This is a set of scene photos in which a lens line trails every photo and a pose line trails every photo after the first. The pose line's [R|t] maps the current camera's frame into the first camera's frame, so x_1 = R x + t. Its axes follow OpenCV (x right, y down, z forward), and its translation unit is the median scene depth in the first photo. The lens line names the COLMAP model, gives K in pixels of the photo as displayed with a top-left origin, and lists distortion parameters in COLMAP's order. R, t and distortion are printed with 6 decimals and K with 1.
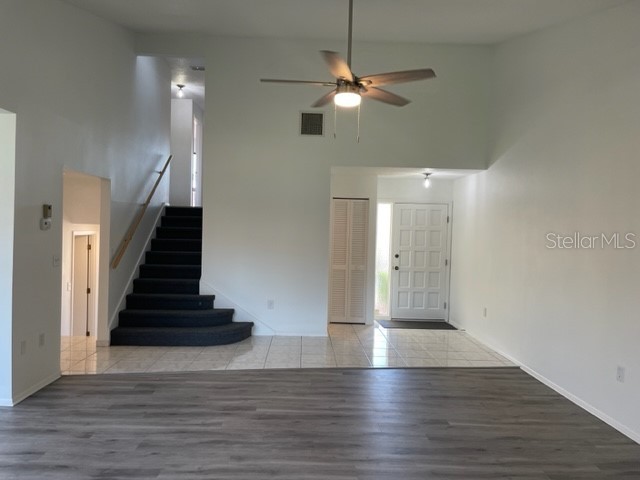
lens RADIAL K [[489.4, 0, 319.2], [0, 489.4, 240.6], [0, 0, 1]] dist [0.035987, -0.075413]
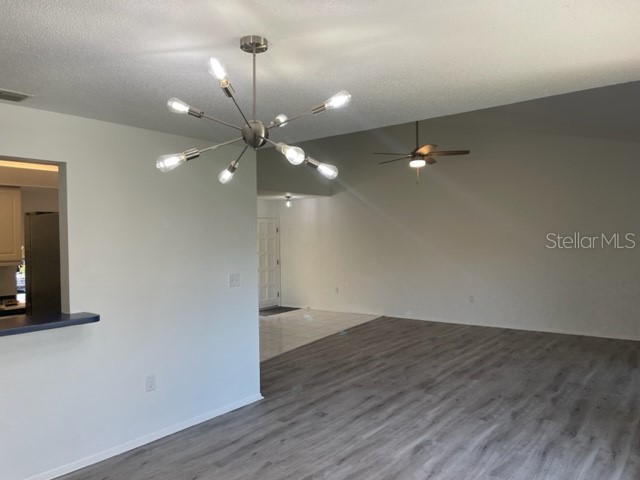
lens RADIAL K [[489.4, 0, 318.7], [0, 489.4, 238.7], [0, 0, 1]] dist [0.035987, -0.075413]
pose [[0.637375, -0.035434, 0.769739, -1.509515], [0.047772, 0.998838, 0.006422, -0.048308], [-0.769072, 0.032679, 0.638327, 0.135626]]
